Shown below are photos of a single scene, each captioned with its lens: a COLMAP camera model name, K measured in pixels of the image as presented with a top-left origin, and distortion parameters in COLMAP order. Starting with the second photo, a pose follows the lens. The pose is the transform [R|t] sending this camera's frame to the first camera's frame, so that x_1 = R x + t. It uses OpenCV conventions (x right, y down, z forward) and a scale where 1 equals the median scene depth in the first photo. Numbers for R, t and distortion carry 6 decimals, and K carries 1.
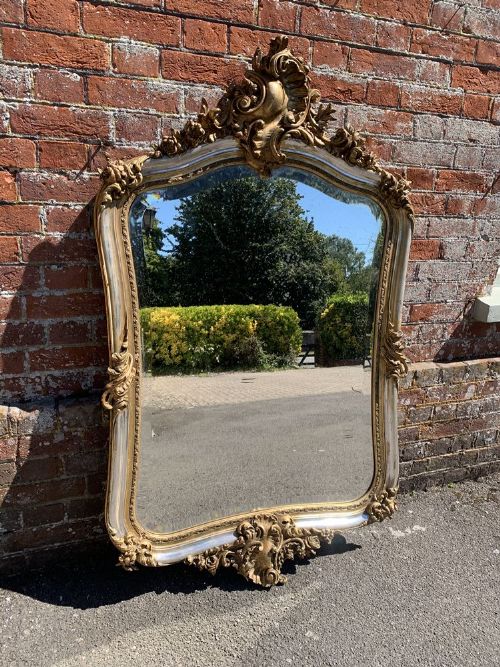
lens RADIAL K [[533.7, 0, 252.2], [0, 533.7, 324.3], [0, 0, 1]] dist [0.008186, -0.009989]
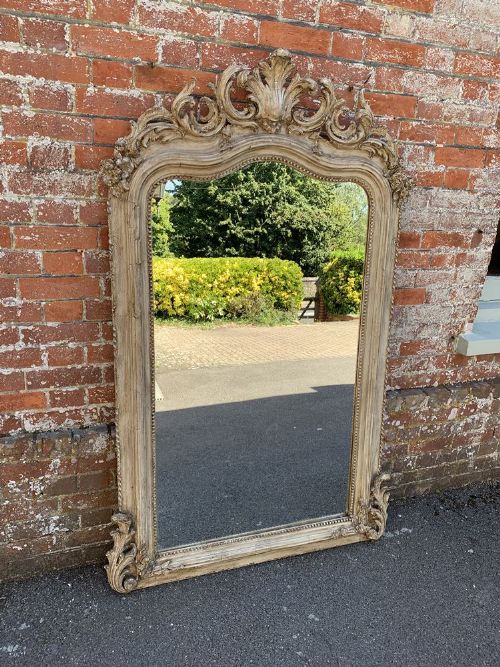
lens RADIAL K [[533.7, 0, 251.8], [0, 533.7, 323.9], [0, 0, 1]] dist [0.008186, -0.009989]
pose [[0.999811, 0.006218, -0.018395, -0.011572], [-0.005897, 0.999830, 0.017486, -0.108757], [0.018501, -0.017375, 0.999678, -0.208901]]
